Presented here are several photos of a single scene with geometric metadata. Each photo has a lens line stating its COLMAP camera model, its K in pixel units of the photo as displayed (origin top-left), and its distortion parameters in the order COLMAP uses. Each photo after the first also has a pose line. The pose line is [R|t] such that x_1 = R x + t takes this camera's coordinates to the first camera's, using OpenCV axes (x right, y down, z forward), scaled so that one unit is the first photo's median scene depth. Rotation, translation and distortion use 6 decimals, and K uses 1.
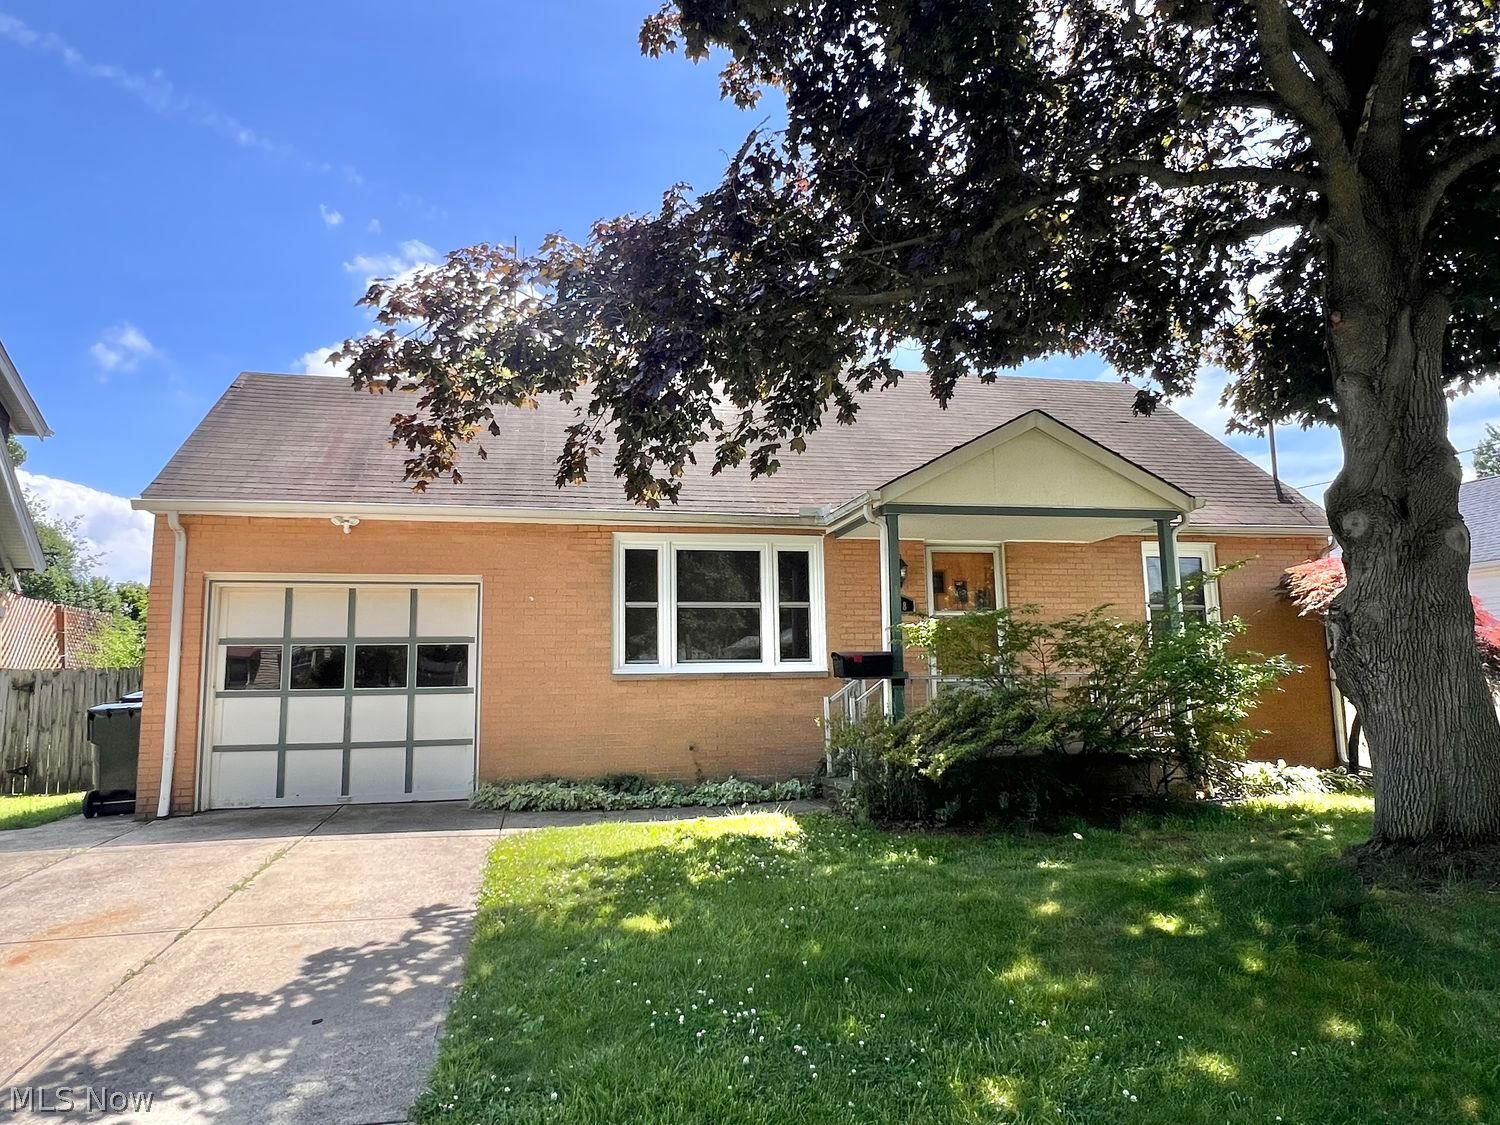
lens RADIAL K [[1043.9, 0, 750.4], [0, 1043.9, 554.9], [0, 0, 1]] dist [0.000769, 0.000166]
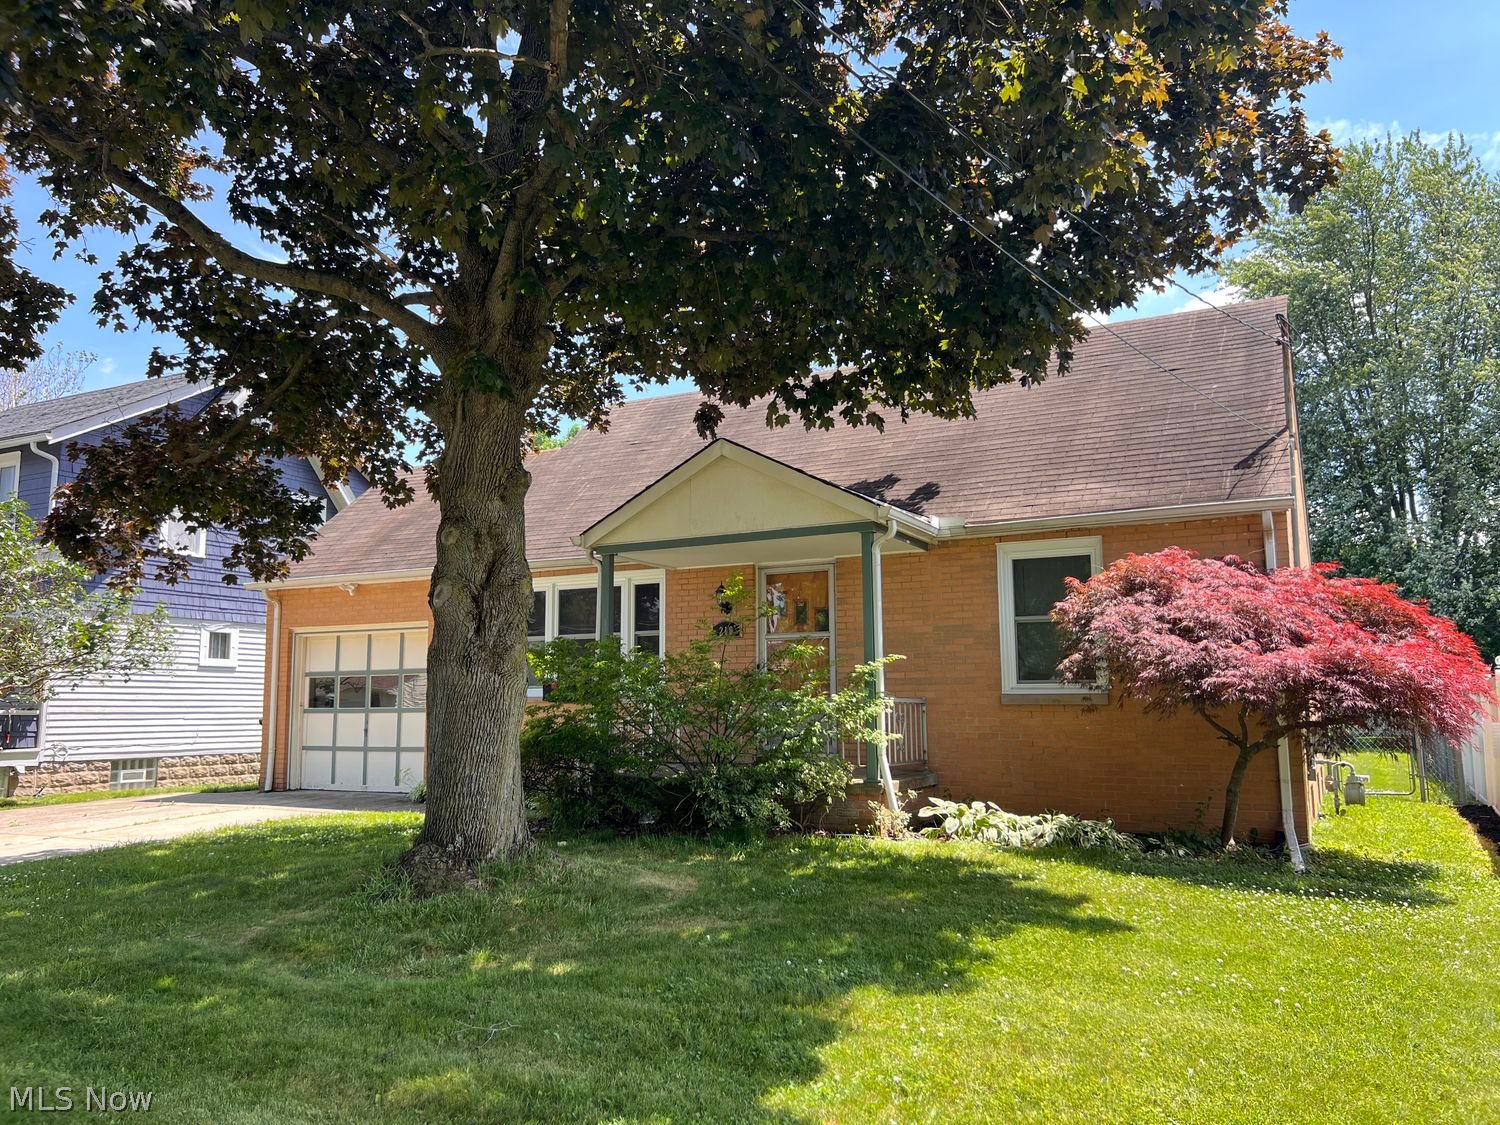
lens RADIAL K [[1113.8, 0, 749.7], [0, 1113.8, 567.0], [0, 0, 1]] dist [0.043130, -0.061121]
pose [[0.756997, -0.071194, -0.649528, 0.981052], [0.076162, 0.996885, -0.020505, 0.012014], [0.648965, -0.033947, 0.760061, 0.213684]]
